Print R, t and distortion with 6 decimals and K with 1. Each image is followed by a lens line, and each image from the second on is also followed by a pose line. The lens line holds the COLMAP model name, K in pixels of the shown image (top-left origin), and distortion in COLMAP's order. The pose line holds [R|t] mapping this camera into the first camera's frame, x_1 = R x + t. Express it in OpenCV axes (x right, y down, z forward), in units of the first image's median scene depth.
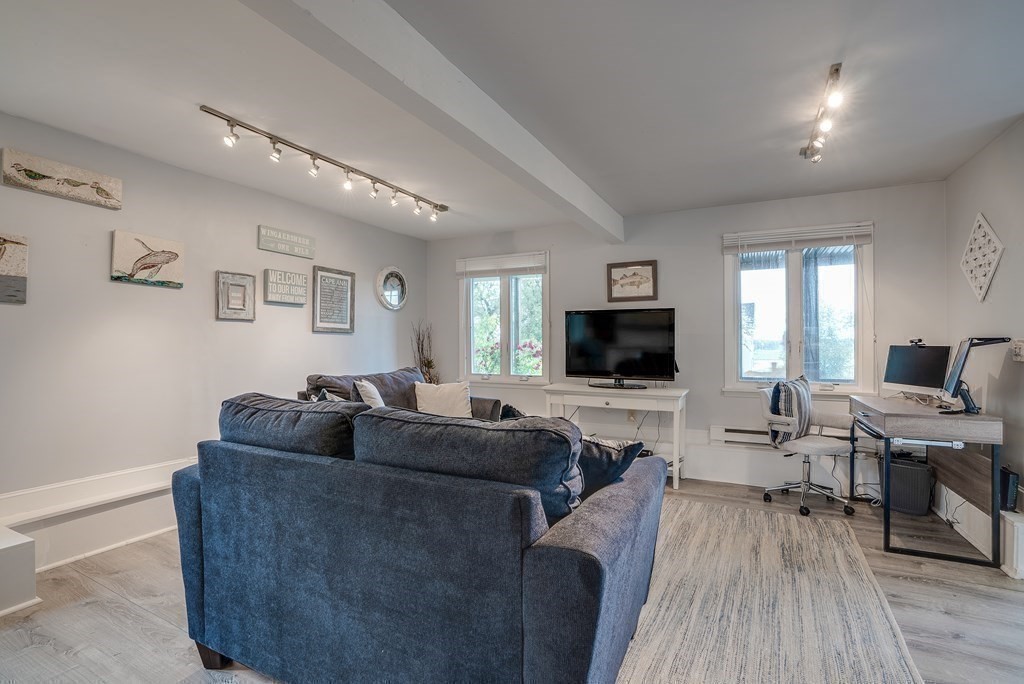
lens RADIAL K [[484.8, 0, 522.1], [0, 484.8, 344.1], [0, 0, 1]] dist [-0.068910, 0.026206]
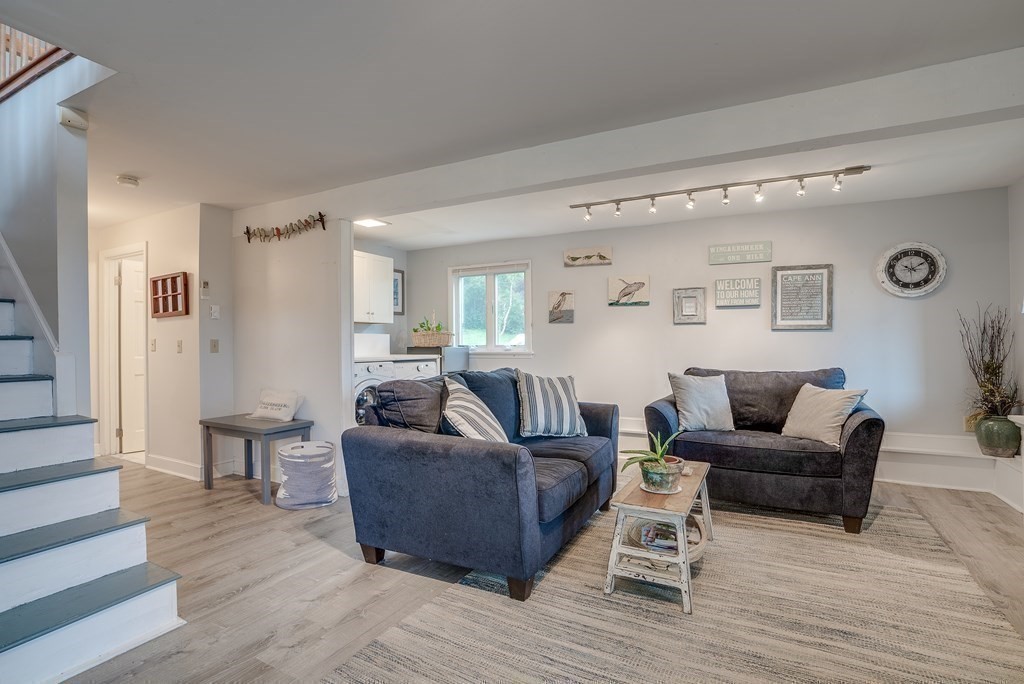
lens RADIAL K [[484.8, 0, 522.1], [0, 484.8, 344.1], [0, 0, 1]] dist [-0.068910, 0.026206]
pose [[-0.008824, 0.001671, -0.999960, 0.692260], [0.003670, 0.999992, 0.001639, 0.001721], [0.999954, -0.003656, -0.008830, 0.516099]]
